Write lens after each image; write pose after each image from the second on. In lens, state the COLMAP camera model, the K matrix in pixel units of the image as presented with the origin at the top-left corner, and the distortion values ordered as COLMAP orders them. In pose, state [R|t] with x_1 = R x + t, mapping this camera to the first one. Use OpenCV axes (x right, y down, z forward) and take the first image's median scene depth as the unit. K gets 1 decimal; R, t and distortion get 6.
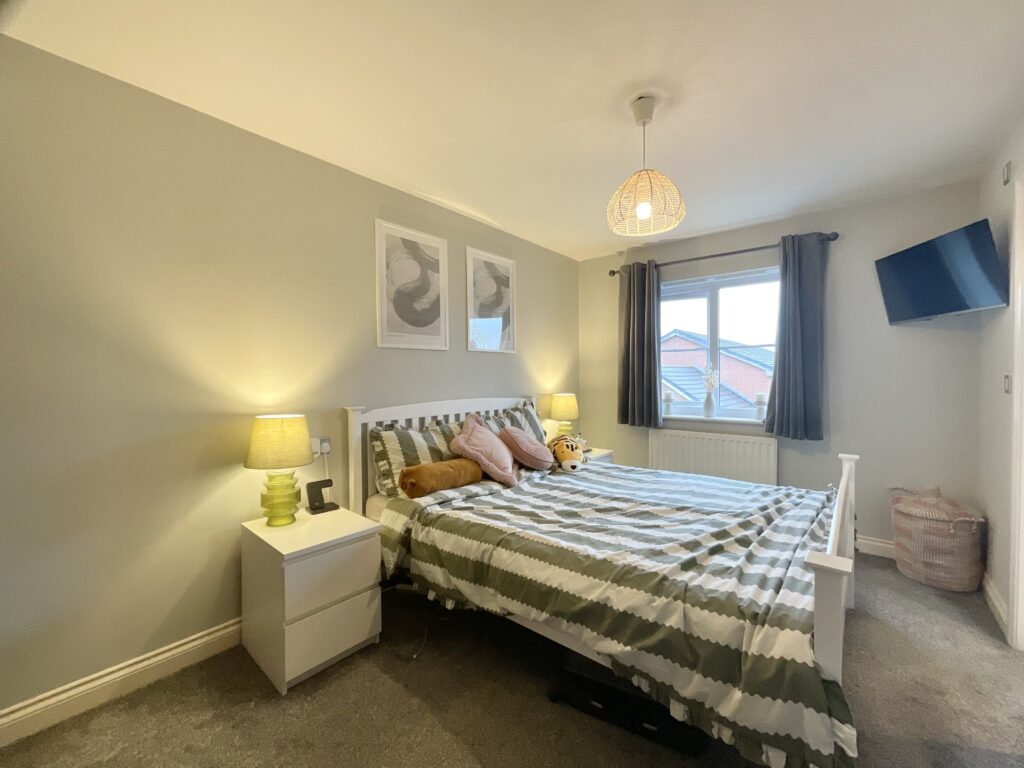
lens RADIAL K [[414.7, 0, 513.8], [0, 414.7, 383.1], [0, 0, 1]] dist [-0.002846, -0.000065]
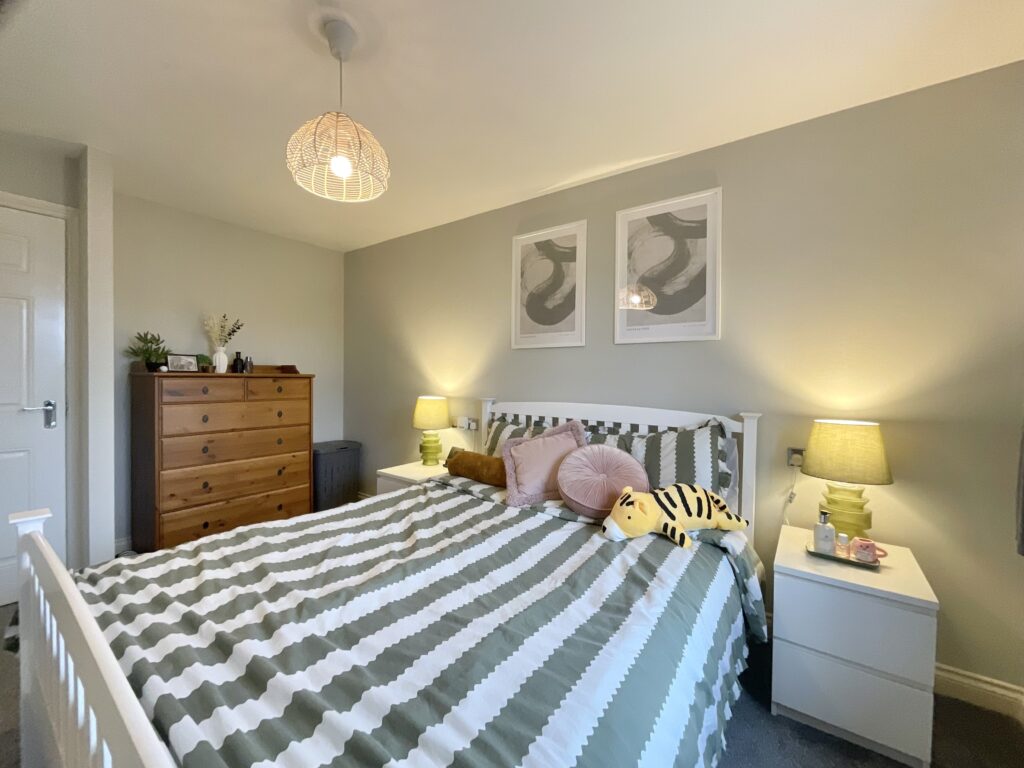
lens RADIAL K [[414.7, 0, 514.5], [0, 414.7, 380.3], [0, 0, 1]] dist [-0.002846, -0.000065]
pose [[0.091793, 0.024283, -0.995482, 0.706093], [-0.021726, 0.999513, 0.022378, -0.023198], [0.995541, 0.019574, 0.092275, 0.782191]]
